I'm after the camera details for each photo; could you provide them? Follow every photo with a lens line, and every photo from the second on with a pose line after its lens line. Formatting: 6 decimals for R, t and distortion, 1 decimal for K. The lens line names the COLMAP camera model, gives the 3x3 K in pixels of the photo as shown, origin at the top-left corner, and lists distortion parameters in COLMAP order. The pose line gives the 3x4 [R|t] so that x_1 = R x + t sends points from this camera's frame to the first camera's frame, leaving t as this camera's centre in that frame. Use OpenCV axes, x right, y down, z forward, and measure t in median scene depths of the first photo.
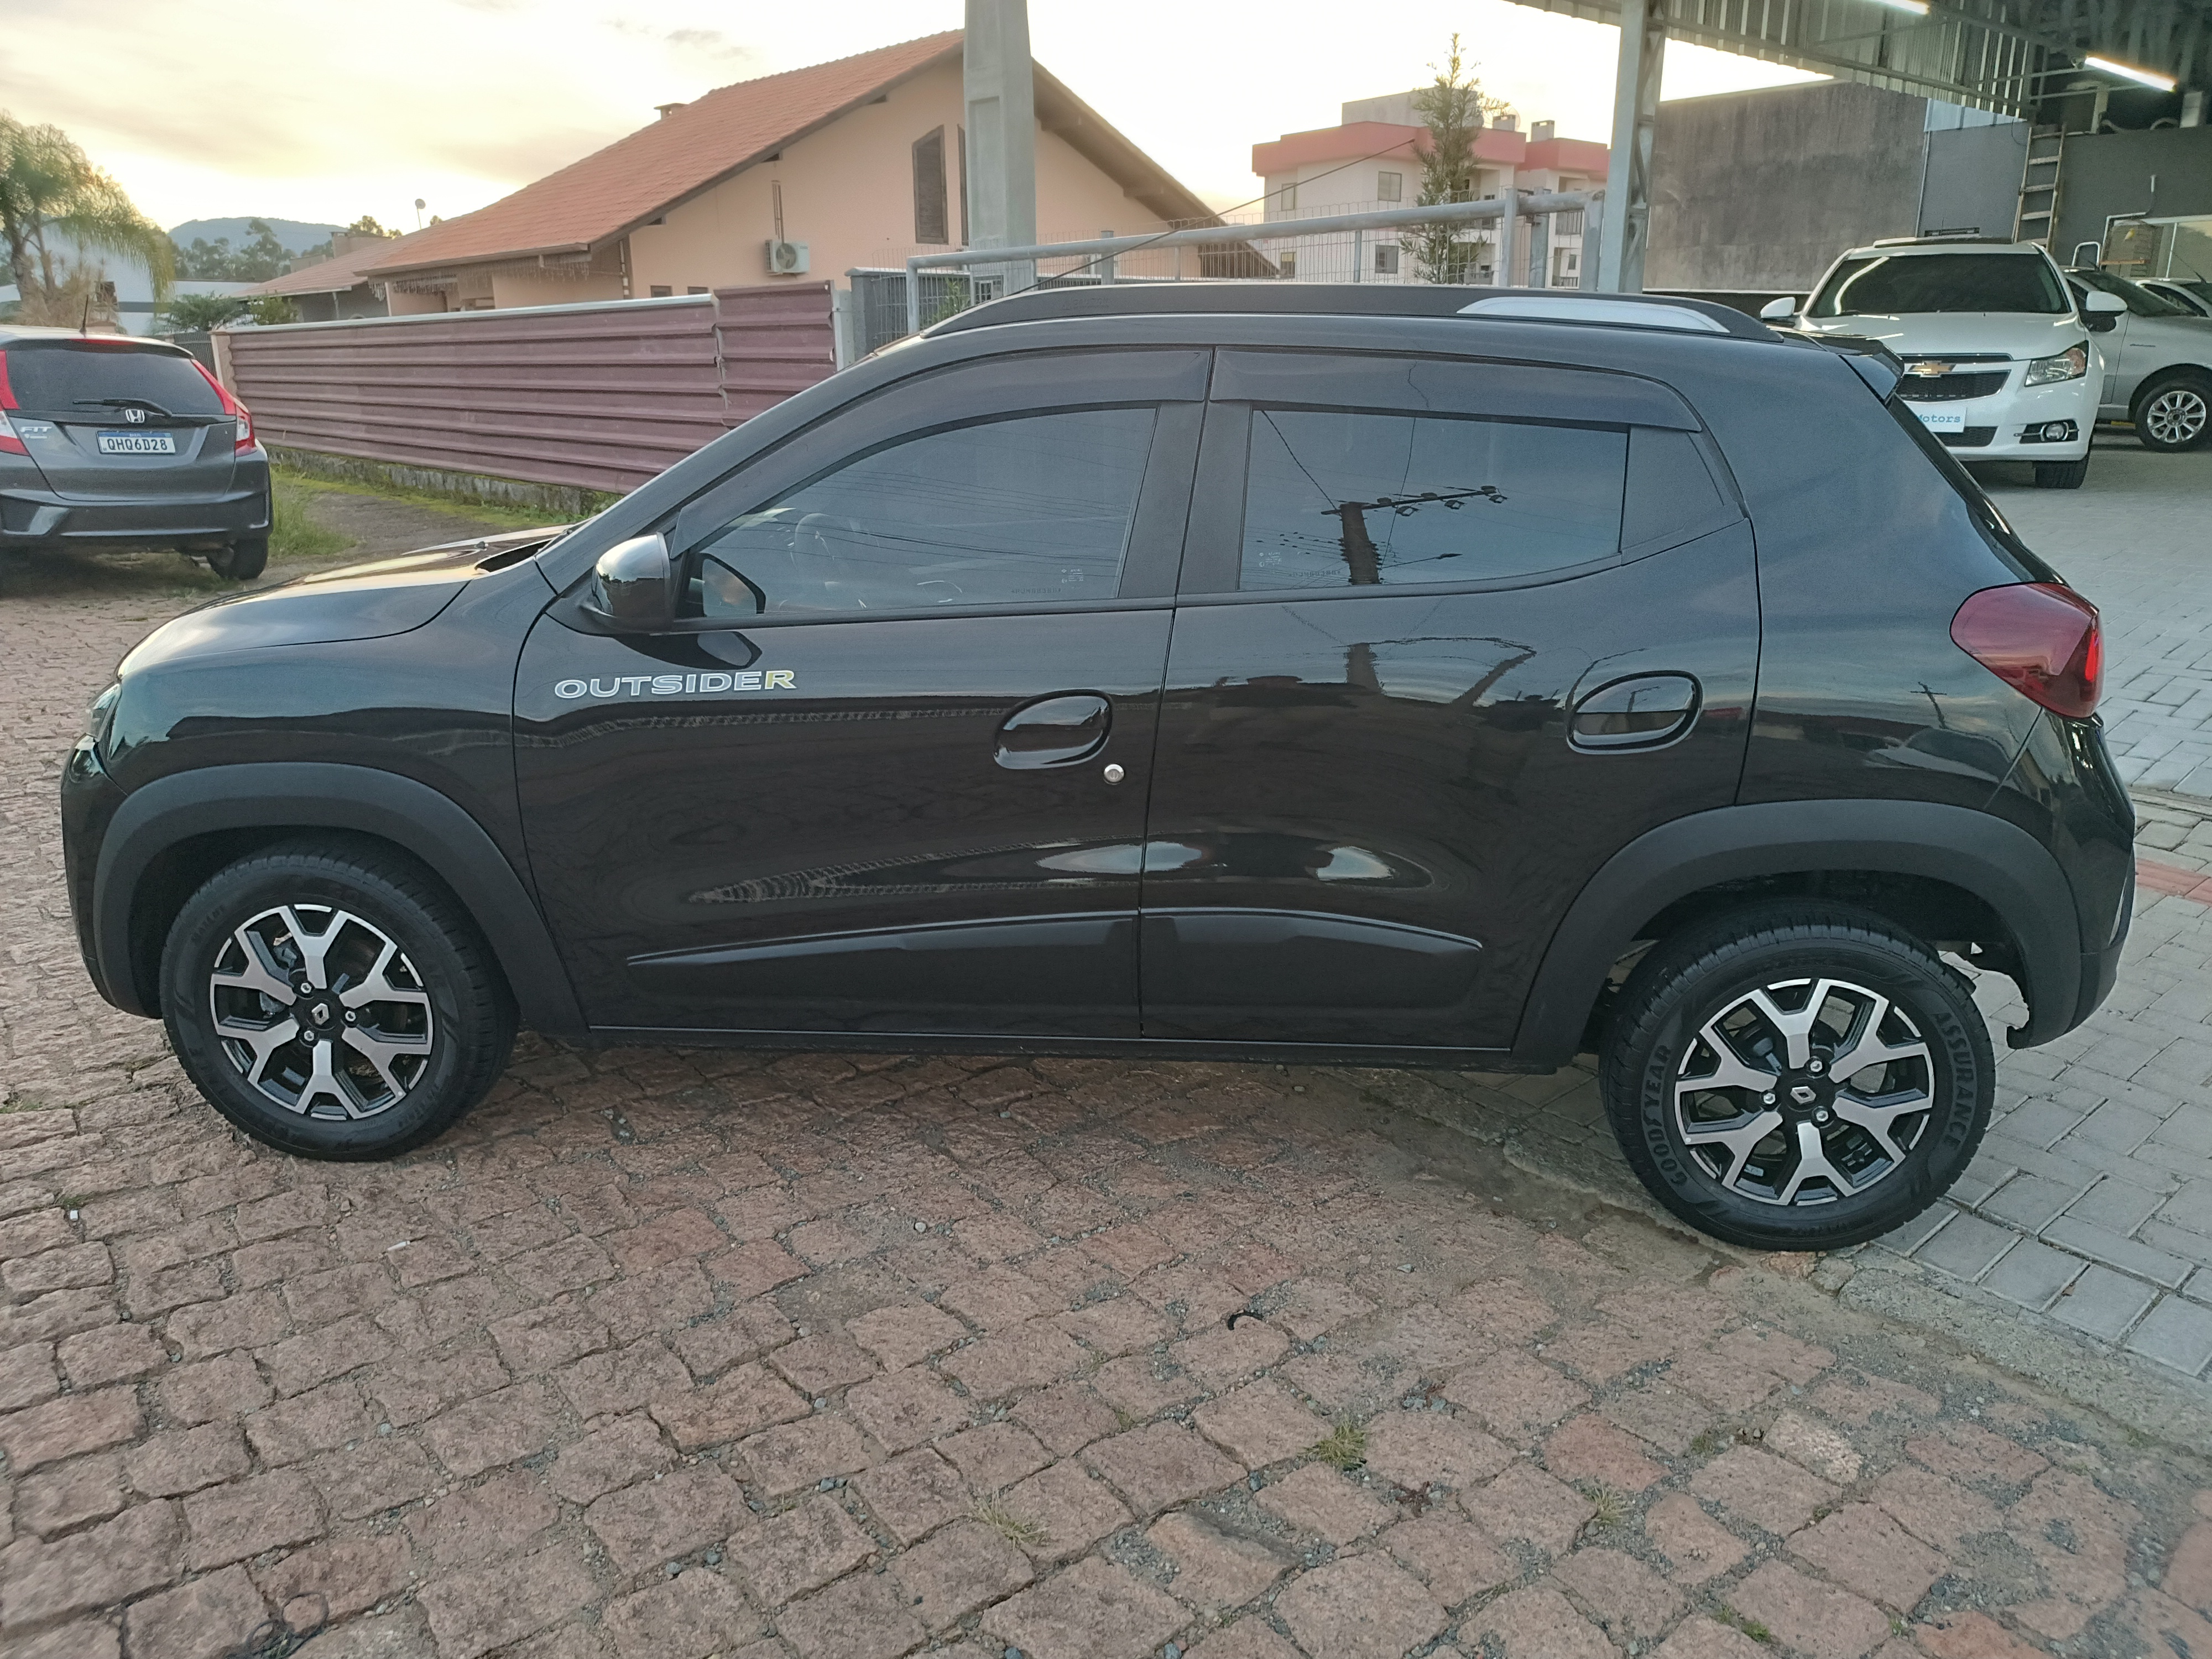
lens RADIAL K [[1606.8, 0, 1116.3], [0, 1606.8, 839.7], [0, 0, 1]] dist [0.010222, 0.001296]
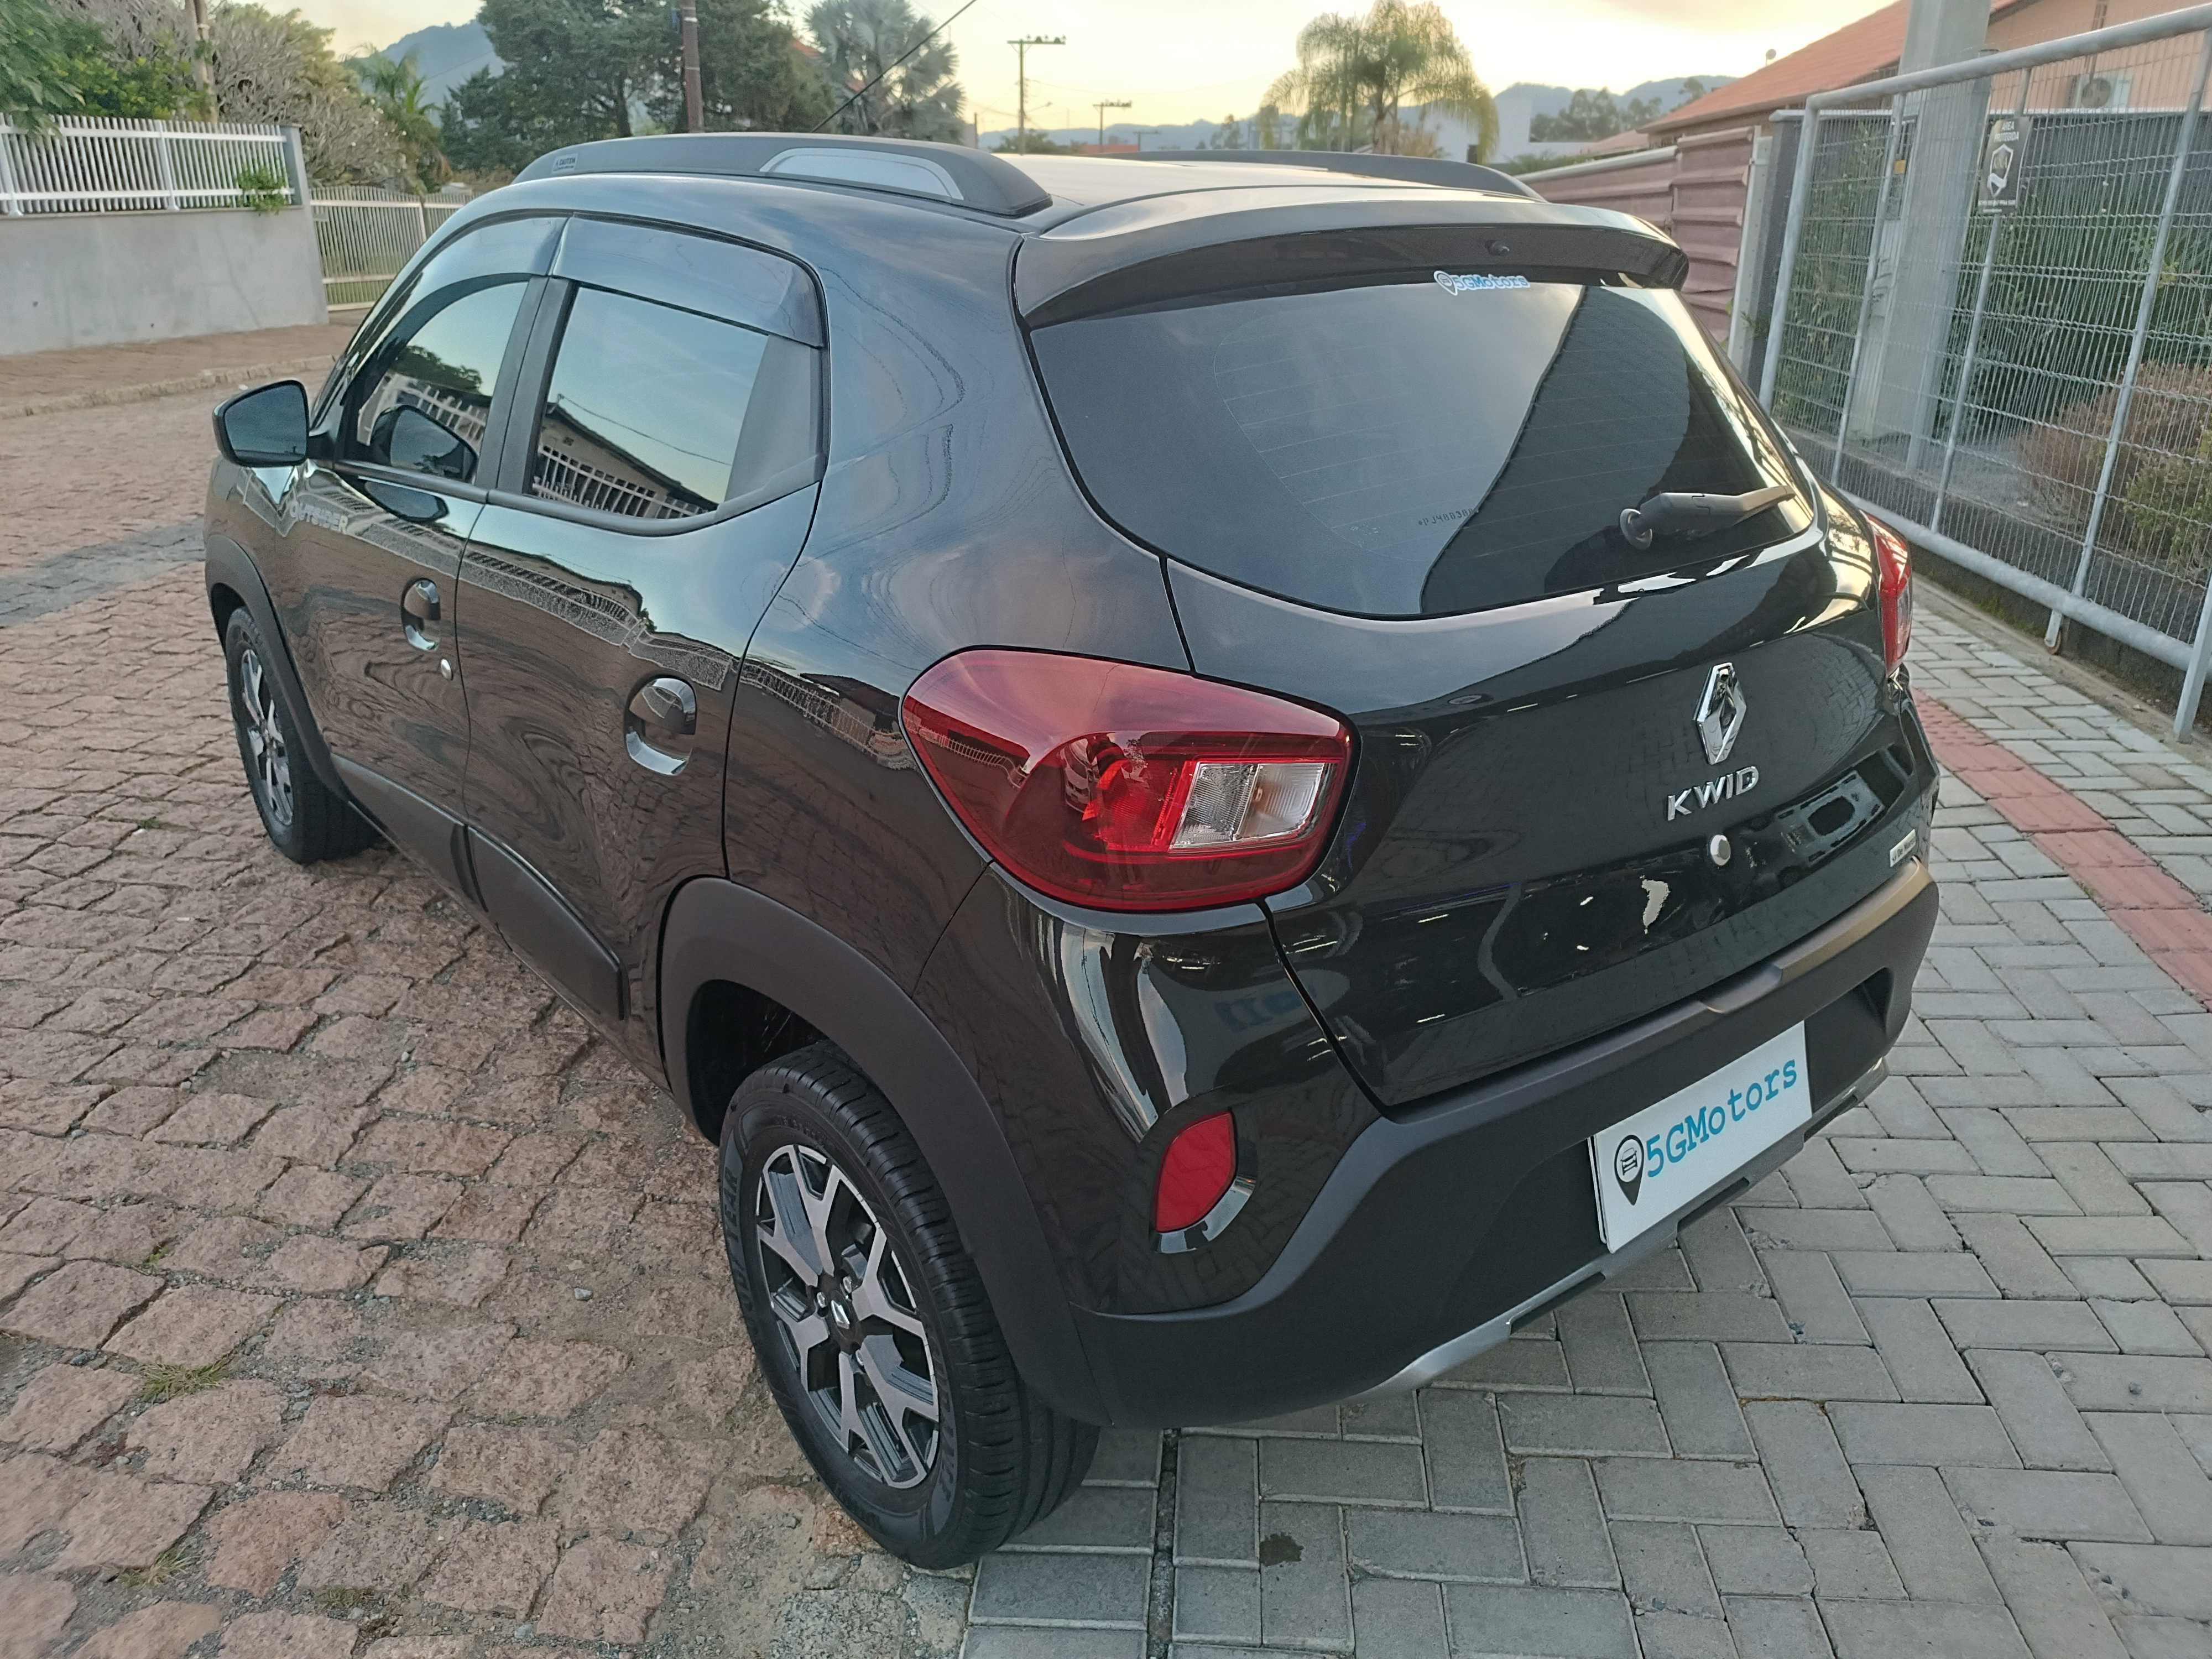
lens RADIAL K [[1606.8, 0, 1126.5], [0, 1606.8, 837.5], [0, 0, 1]] dist [0.010222, 0.001296]
pose [[0.697290, 0.266700, -0.665325, 0.950370], [-0.214482, 0.963307, 0.161361, -0.187454], [0.683947, 0.030185, 0.728907, 0.582333]]
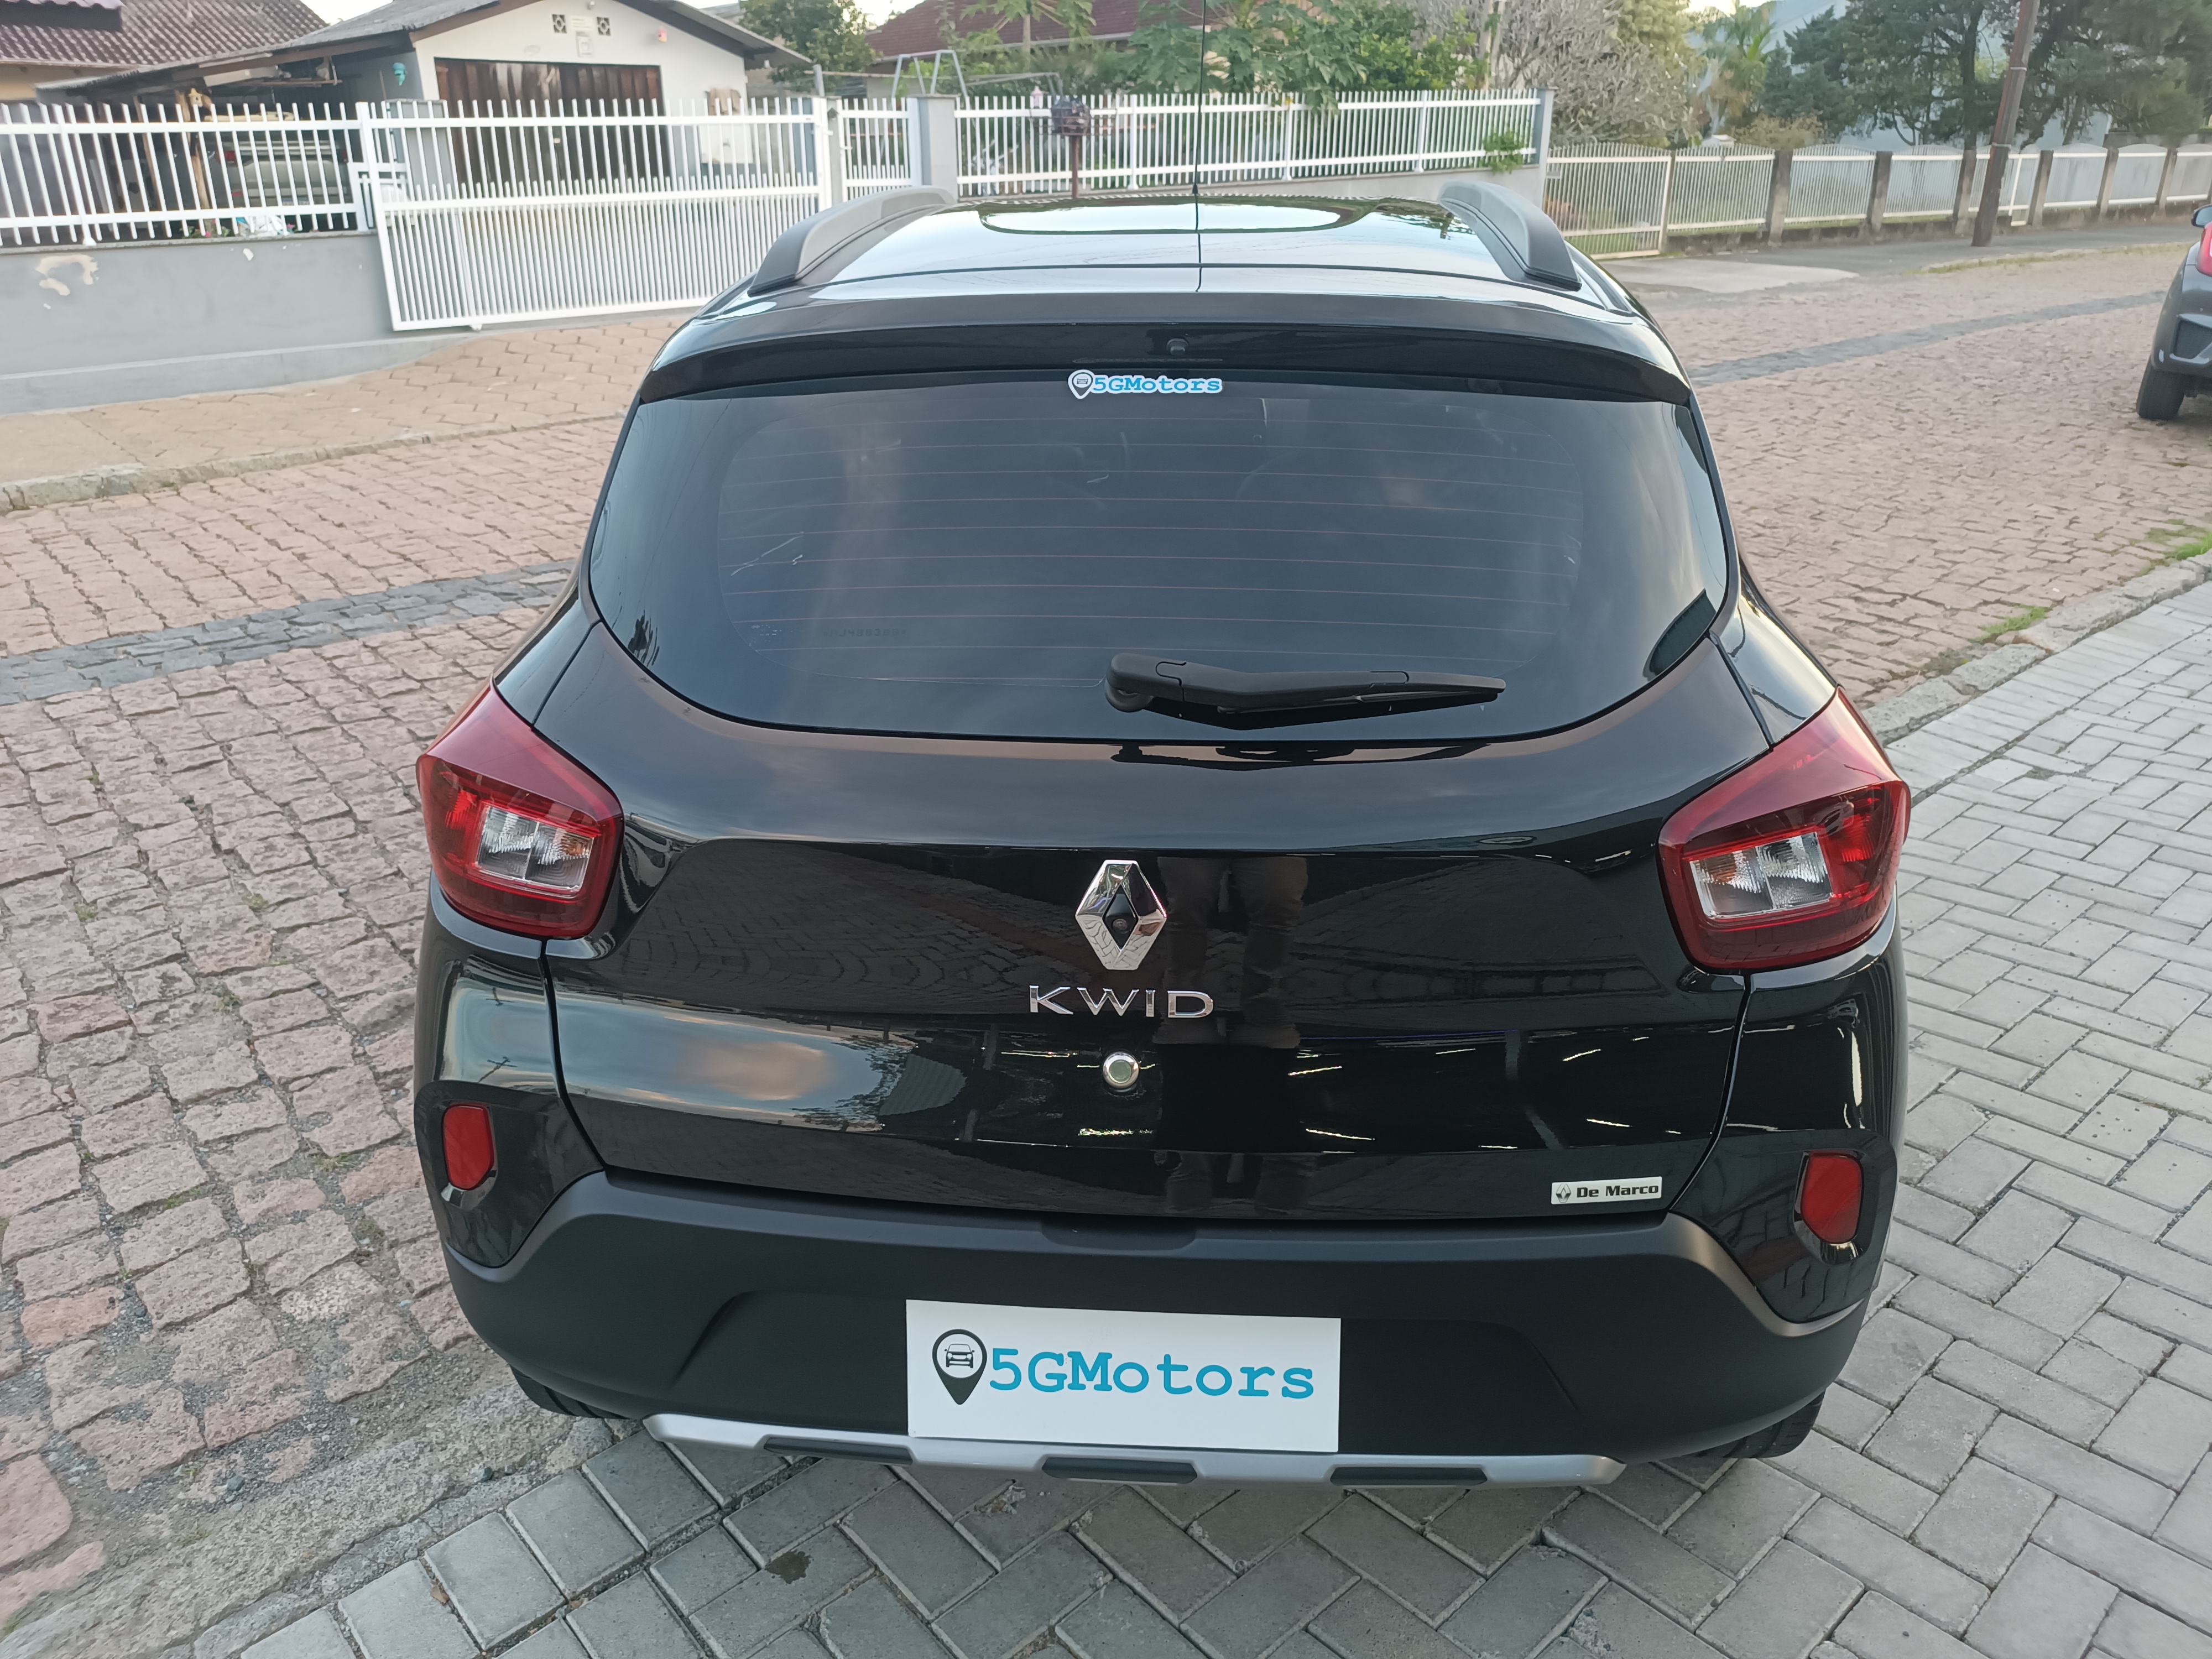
lens RADIAL K [[1606.8, 0, 1106.1], [0, 1606.8, 839.5], [0, 0, 1]] dist [0.010222, 0.001296]
pose [[0.001305, 0.395097, -0.918638, 1.171924], [-0.281659, 0.881593, 0.378764, -0.416117], [0.959514, 0.258249, 0.112433, 1.150359]]
